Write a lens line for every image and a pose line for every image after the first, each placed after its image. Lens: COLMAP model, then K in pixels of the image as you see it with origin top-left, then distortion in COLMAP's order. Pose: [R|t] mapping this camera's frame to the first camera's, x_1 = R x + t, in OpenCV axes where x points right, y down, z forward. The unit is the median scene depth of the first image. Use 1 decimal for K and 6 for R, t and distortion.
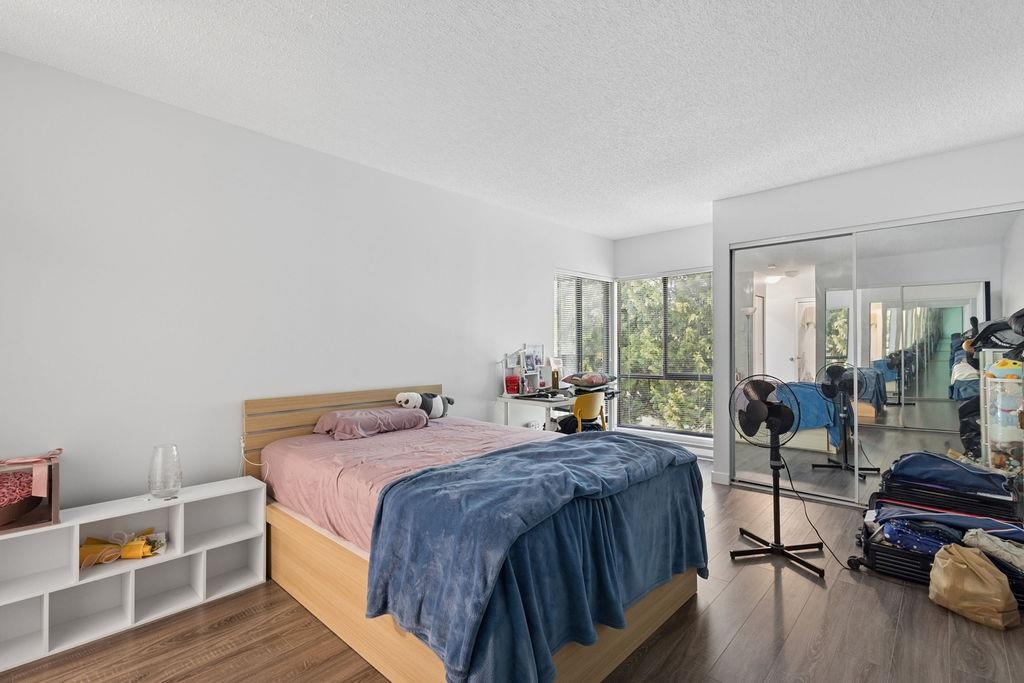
lens RADIAL K [[475.4, 0, 509.7], [0, 475.4, 345.8], [0, 0, 1]] dist [0.015970, -0.004552]
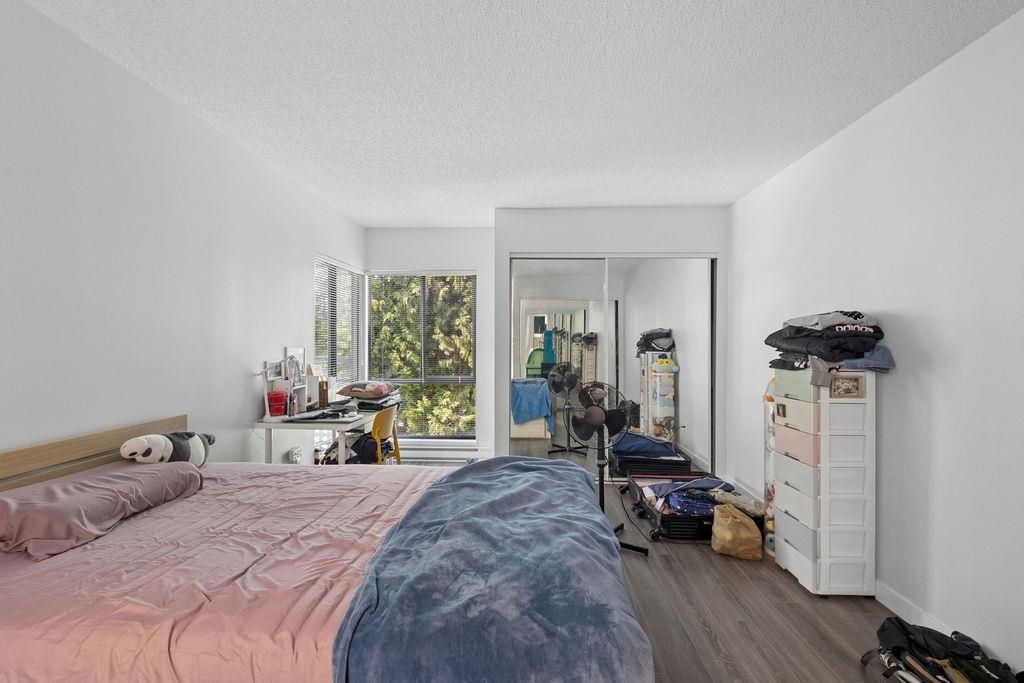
lens RADIAL K [[475.4, 0, 516.2], [0, 475.4, 346.2], [0, 0, 1]] dist [0.015970, -0.004552]
pose [[0.756449, 0.002375, 0.654048, -0.214535], [-0.009534, 0.999927, 0.007396, -0.017405], [-0.653983, -0.011831, 0.756416, 0.215270]]
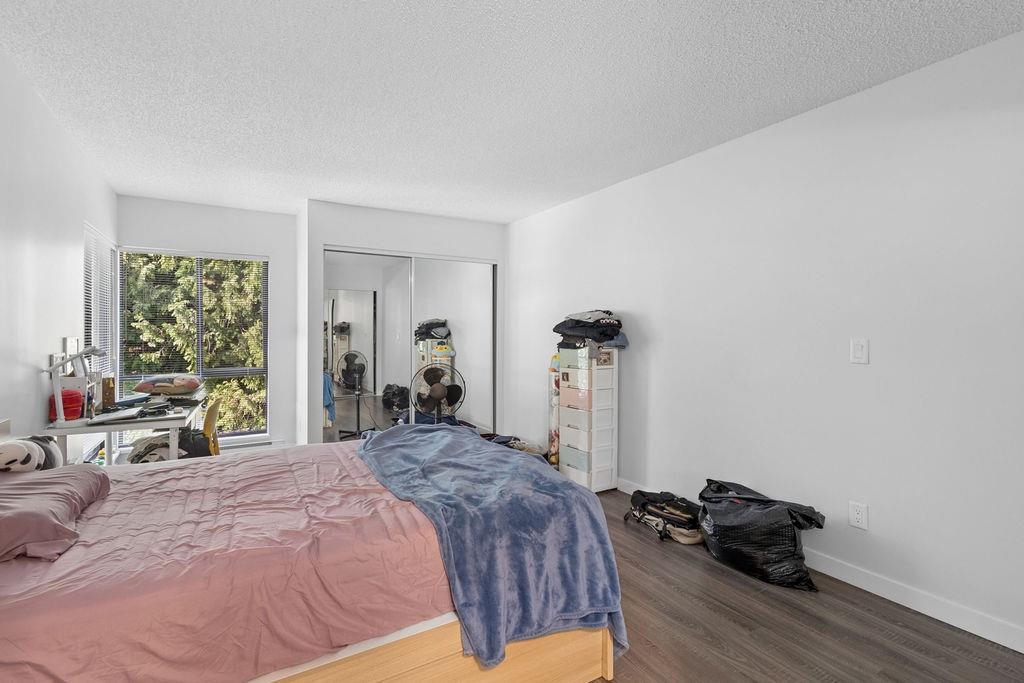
lens RADIAL K [[475.4, 0, 507.7], [0, 475.4, 336.1], [0, 0, 1]] dist [0.015970, -0.004552]
pose [[0.291563, -0.003183, 0.956546, -0.458476], [-0.004773, 0.999977, 0.004782, -0.013785], [-0.956540, -0.005960, 0.291541, 0.303928]]
